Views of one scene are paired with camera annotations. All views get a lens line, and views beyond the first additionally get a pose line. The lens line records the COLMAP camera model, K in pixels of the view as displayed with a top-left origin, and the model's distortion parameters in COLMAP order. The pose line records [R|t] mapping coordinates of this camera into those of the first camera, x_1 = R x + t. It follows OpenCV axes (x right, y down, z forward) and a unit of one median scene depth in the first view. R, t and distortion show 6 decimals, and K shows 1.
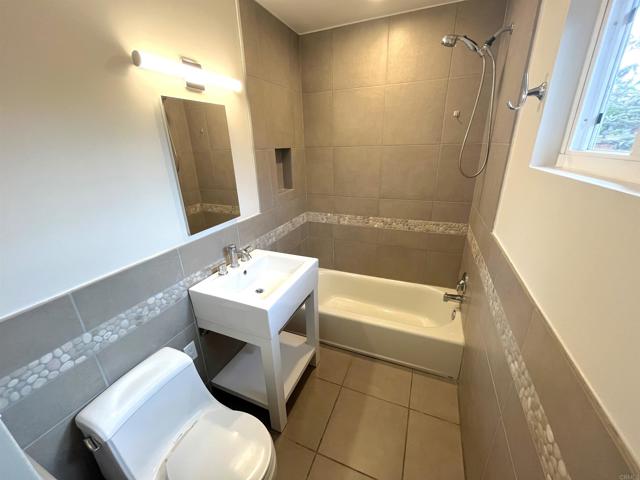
lens RADIAL K [[261.8, 0, 319.2], [0, 261.8, 239.5], [0, 0, 1]] dist [-0.004230, -0.000295]
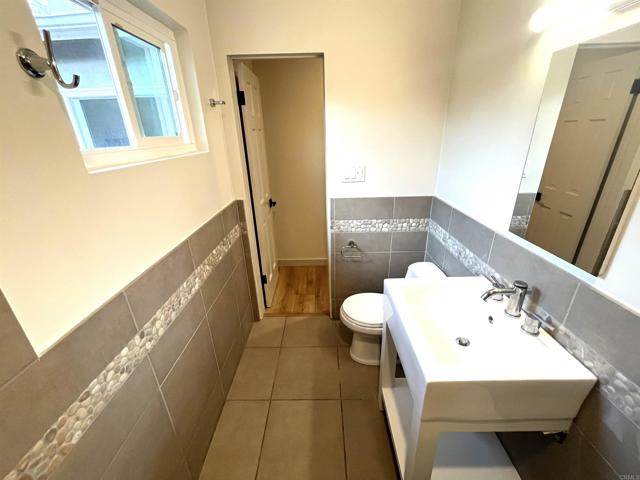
lens RADIAL K [[261.8, 0, 319.2], [0, 261.8, 239.5], [0, 0, 1]] dist [-0.004230, -0.000295]
pose [[-0.926050, 0.192988, -0.324325, 0.353379], [-0.075865, 0.746630, 0.660899, -0.521747], [0.369696, 0.636631, -0.676776, 1.429487]]
